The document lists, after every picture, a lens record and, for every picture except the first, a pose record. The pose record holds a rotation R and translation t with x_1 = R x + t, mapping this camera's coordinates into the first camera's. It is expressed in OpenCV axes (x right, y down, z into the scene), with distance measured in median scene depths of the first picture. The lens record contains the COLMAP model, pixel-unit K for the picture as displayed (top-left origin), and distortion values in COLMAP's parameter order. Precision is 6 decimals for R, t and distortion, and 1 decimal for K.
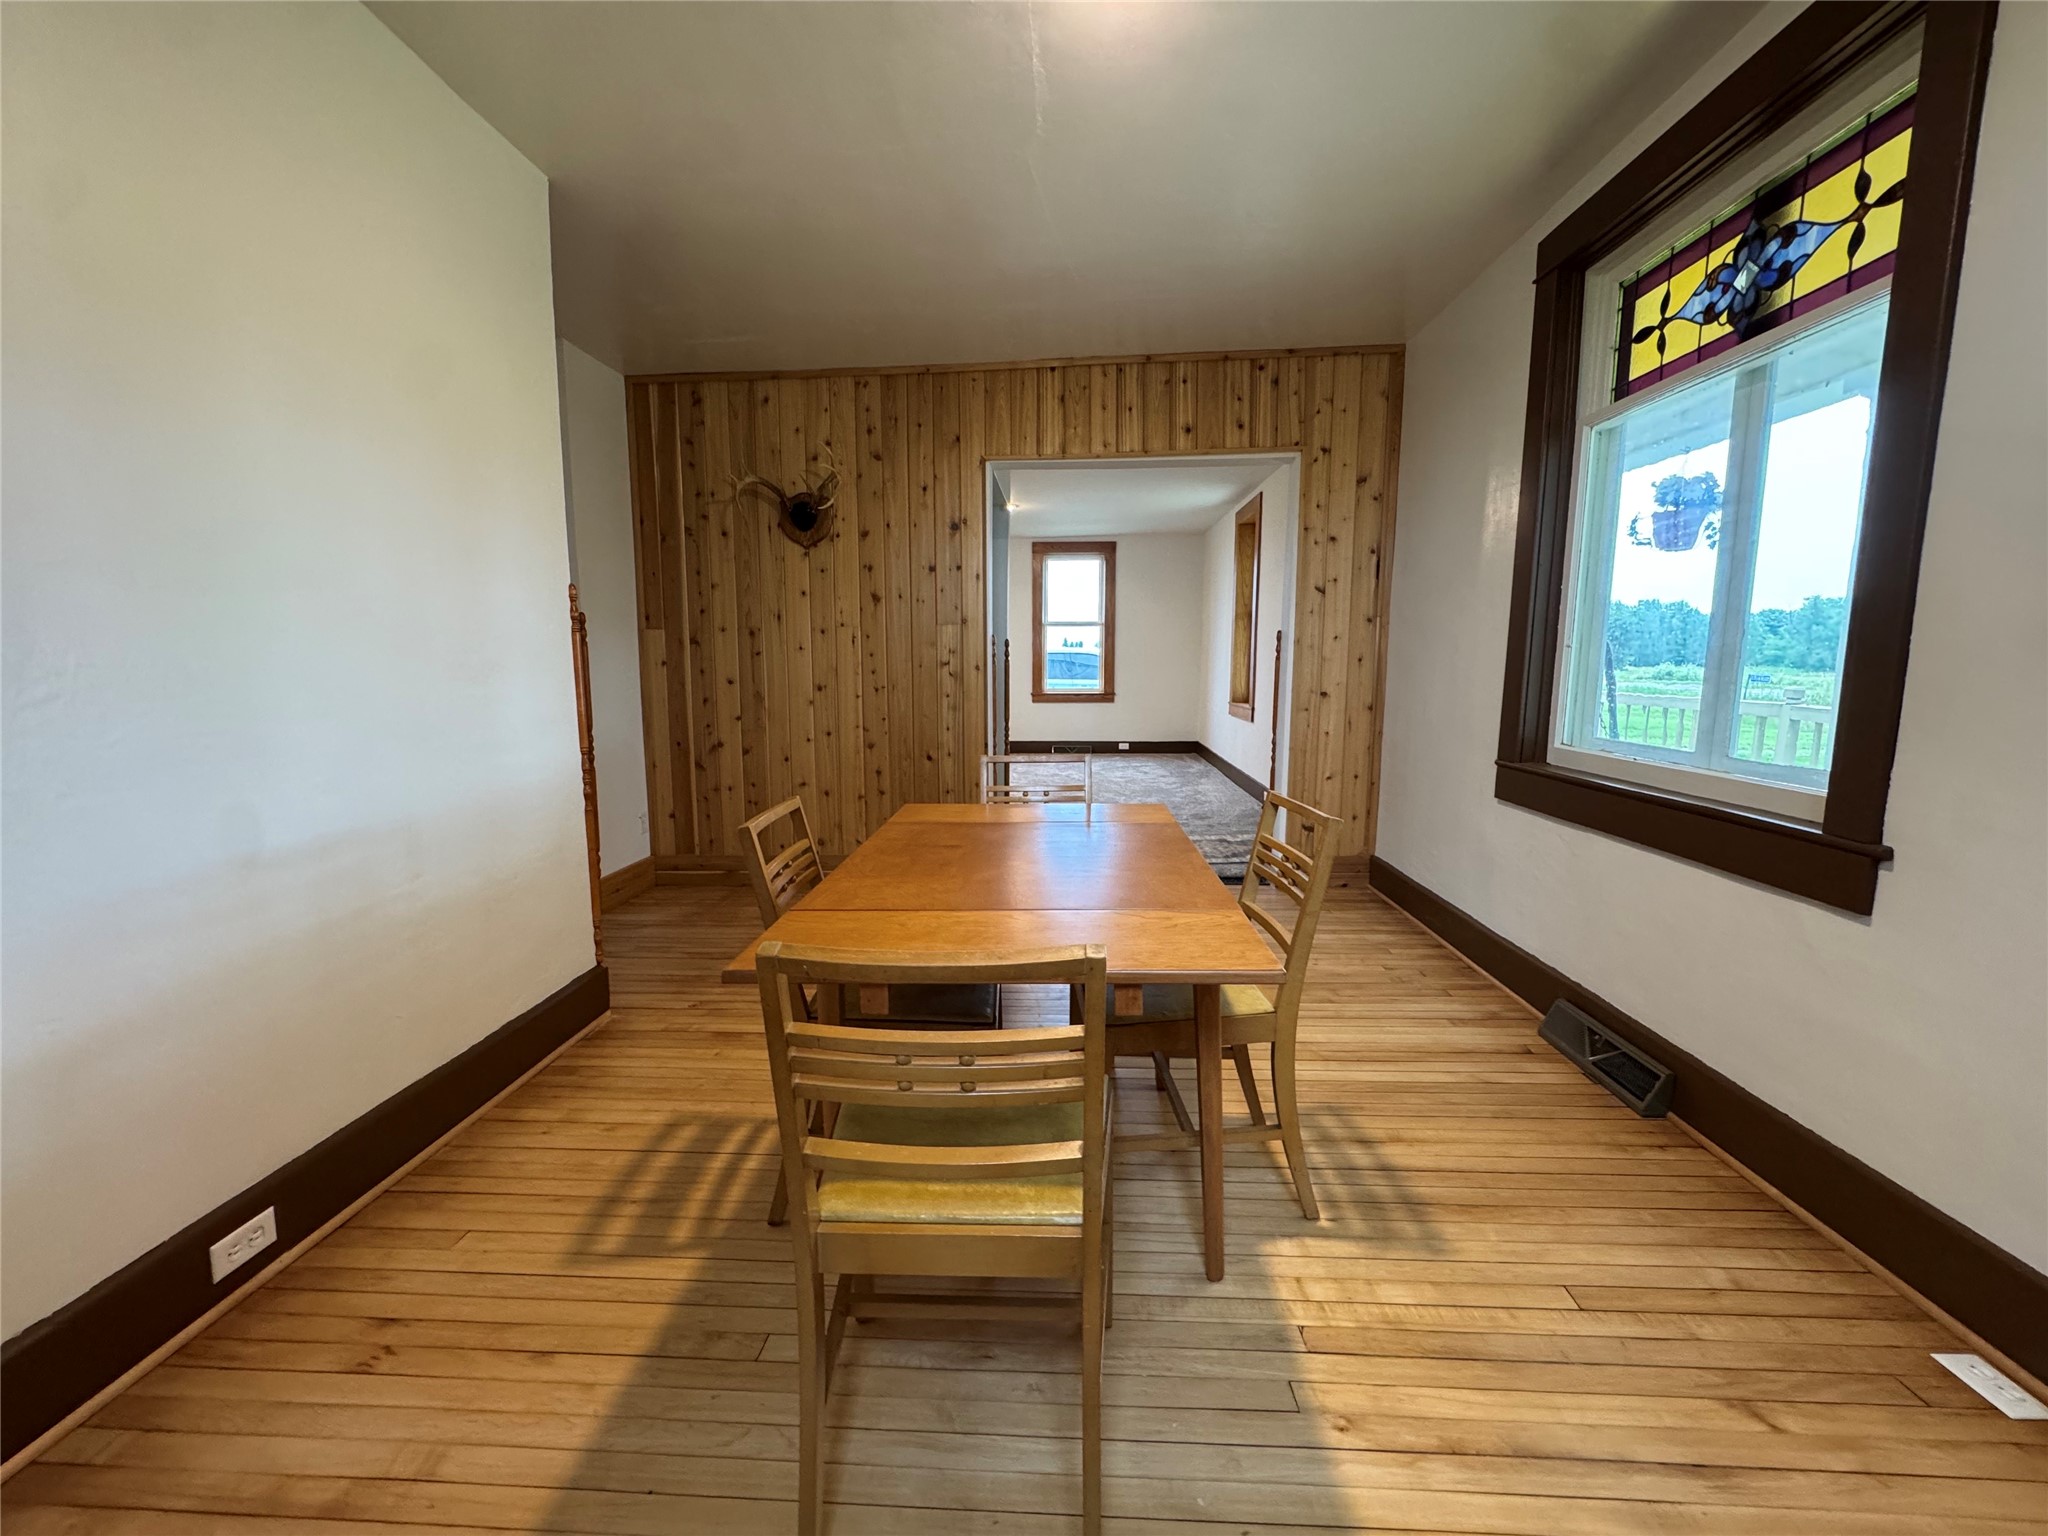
lens RADIAL K [[817.8, 0, 1024.0], [0, 817.8, 768.0], [0, 0, 1]] dist [0.000495, 0.000175]
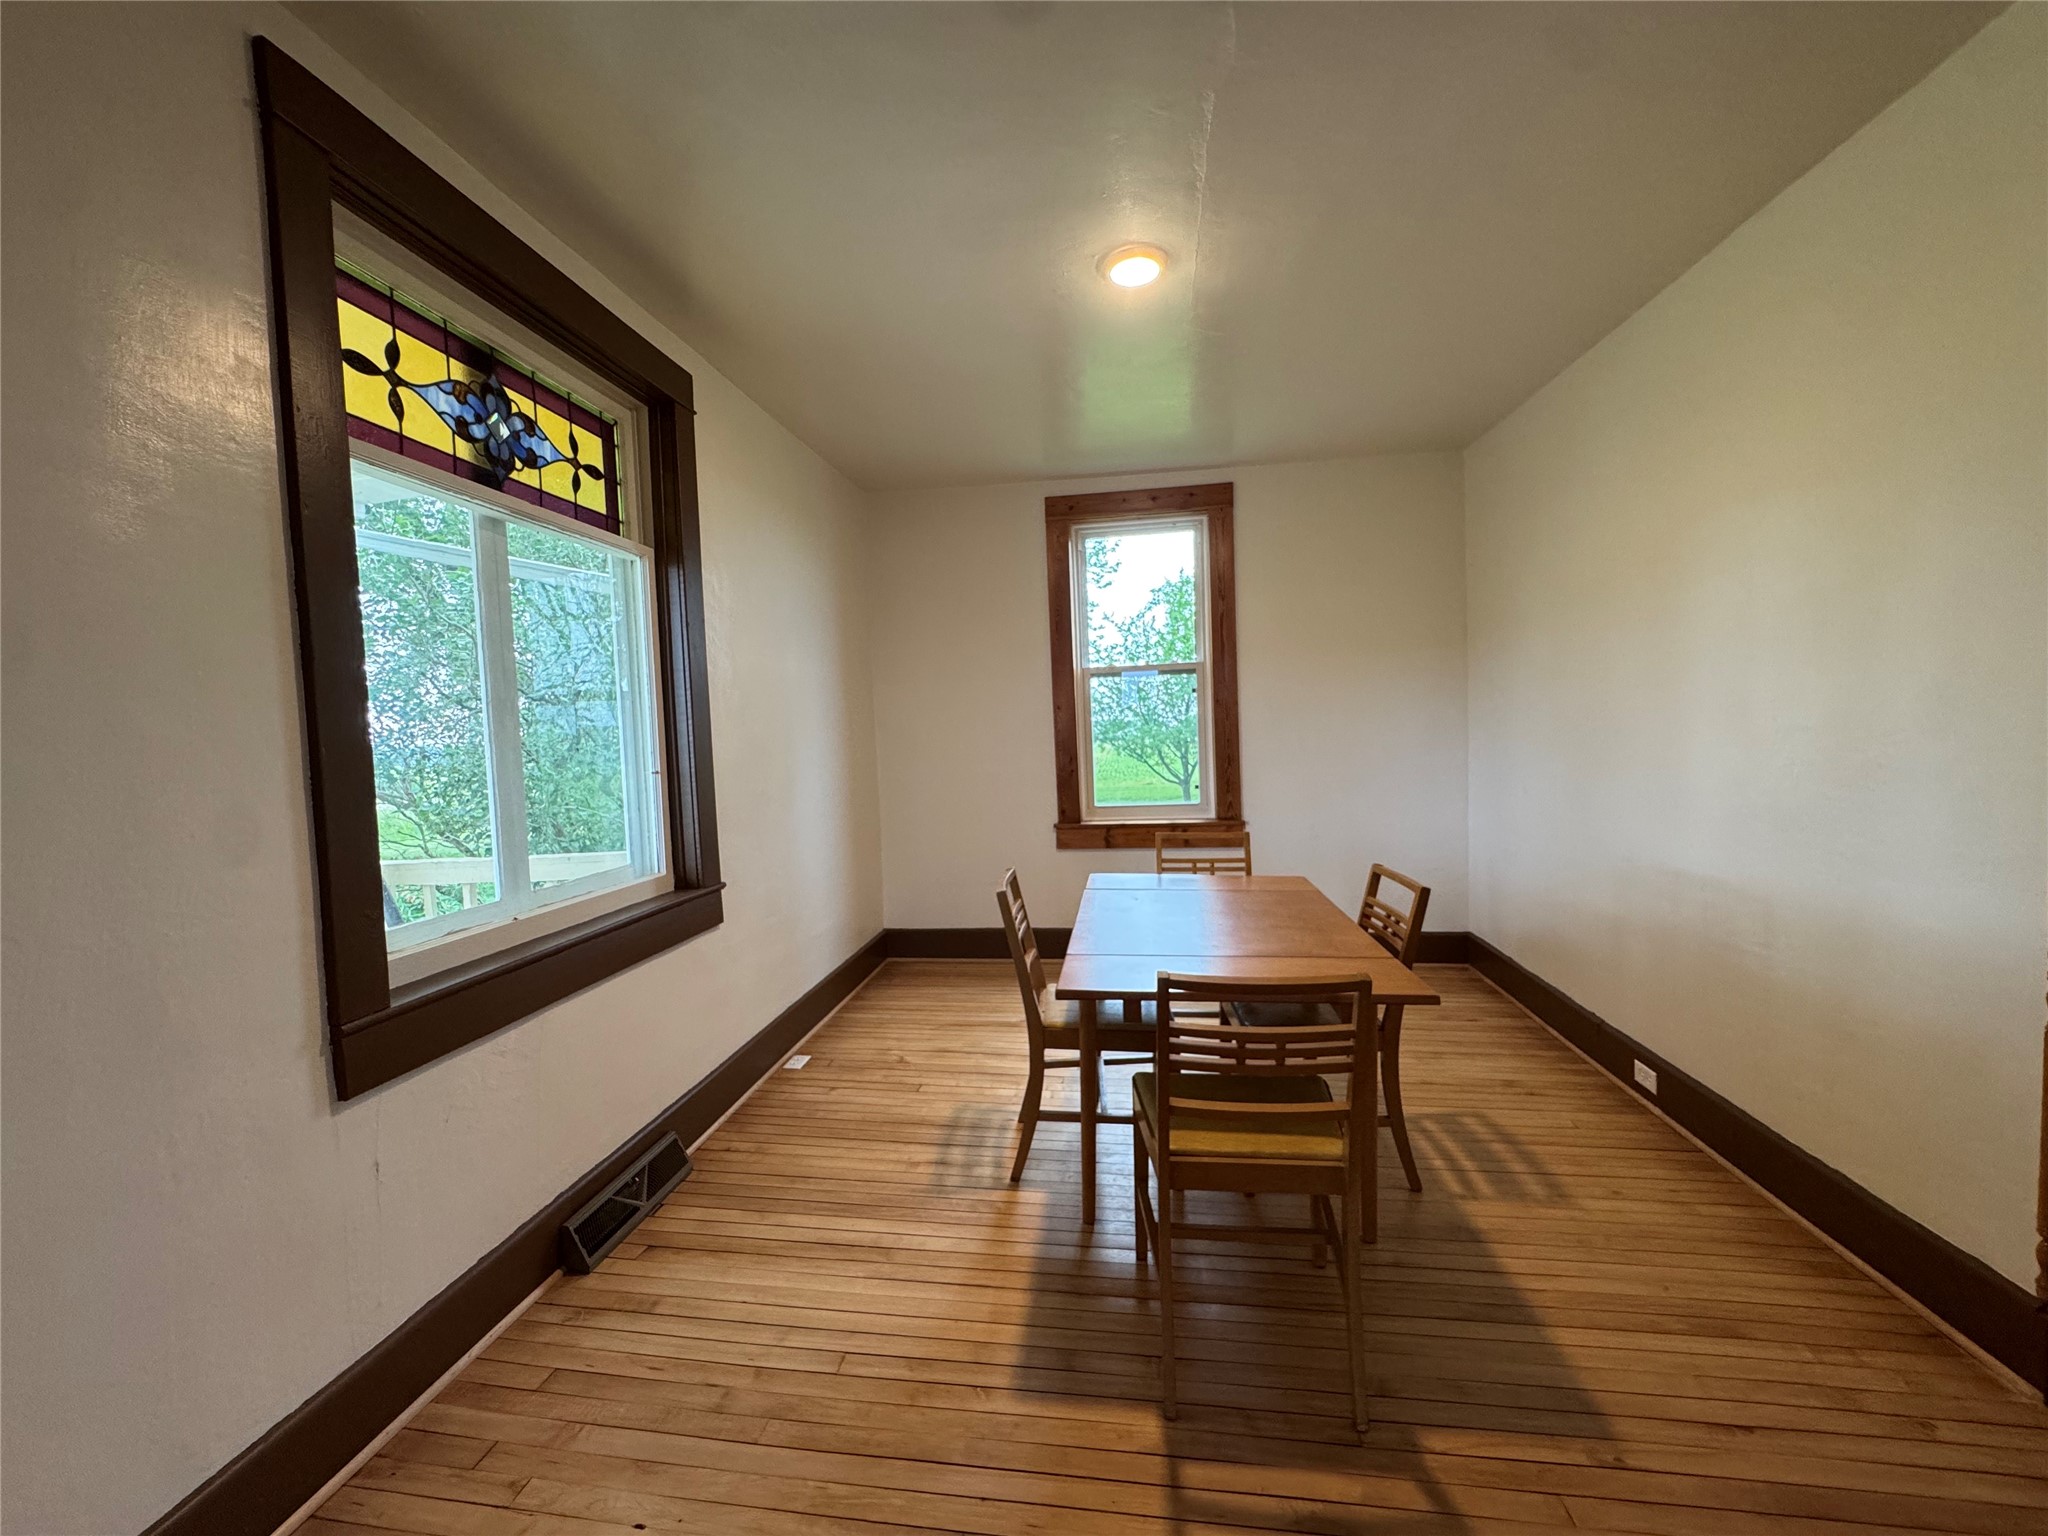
lens RADIAL K [[817.8, 0, 1024.0], [0, 817.8, 768.0], [0, 0, 1]] dist [0.000495, 0.000175]
pose [[-0.995932, 0.031572, 0.084398, 0.166444], [0.046162, 0.983134, 0.176965, -0.346288], [-0.077387, 0.180141, -0.980592, 2.093079]]
